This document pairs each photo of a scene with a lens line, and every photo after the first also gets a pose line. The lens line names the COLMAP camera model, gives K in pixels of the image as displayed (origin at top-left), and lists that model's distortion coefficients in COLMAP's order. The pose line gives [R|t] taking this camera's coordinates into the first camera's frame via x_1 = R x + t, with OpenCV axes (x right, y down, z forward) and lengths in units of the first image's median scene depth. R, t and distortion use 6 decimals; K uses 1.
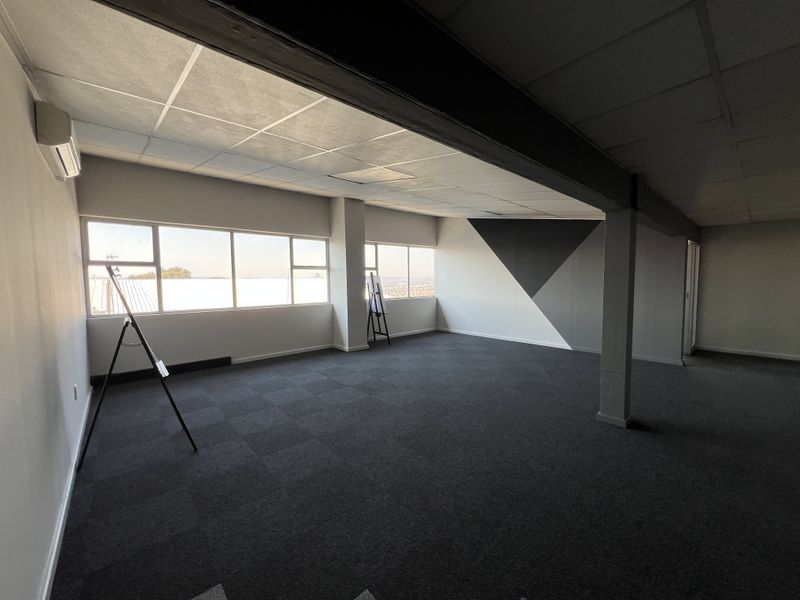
lens RADIAL K [[319.9, 0, 406.6], [0, 319.9, 298.4], [0, 0, 1]] dist [0.001624, -0.000284]
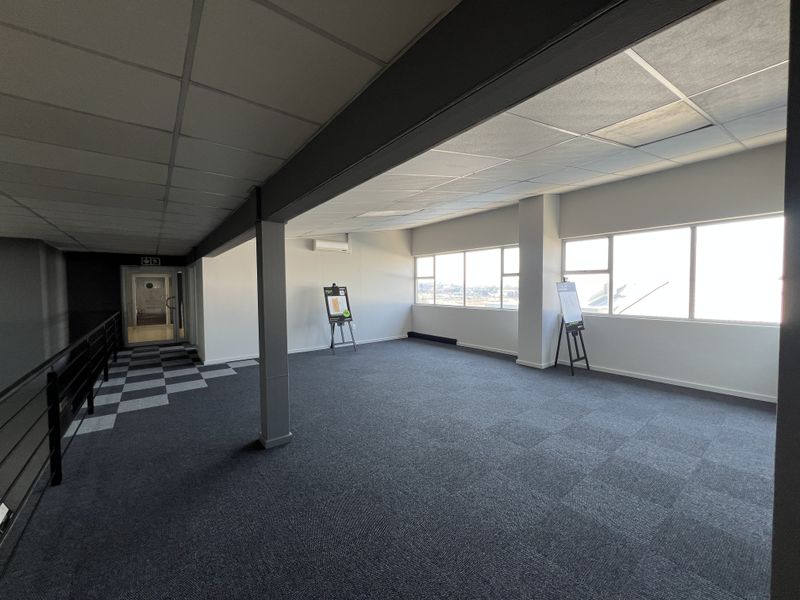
lens RADIAL K [[320.2, 0, 398.7], [0, 320.2, 297.9], [0, 0, 1]] dist [0.014017, -0.000028]
pose [[-0.074400, 0.041047, -0.996383, 0.706240], [-0.054509, 0.997491, 0.045162, -0.044391], [0.995738, 0.057672, -0.071976, 0.651446]]
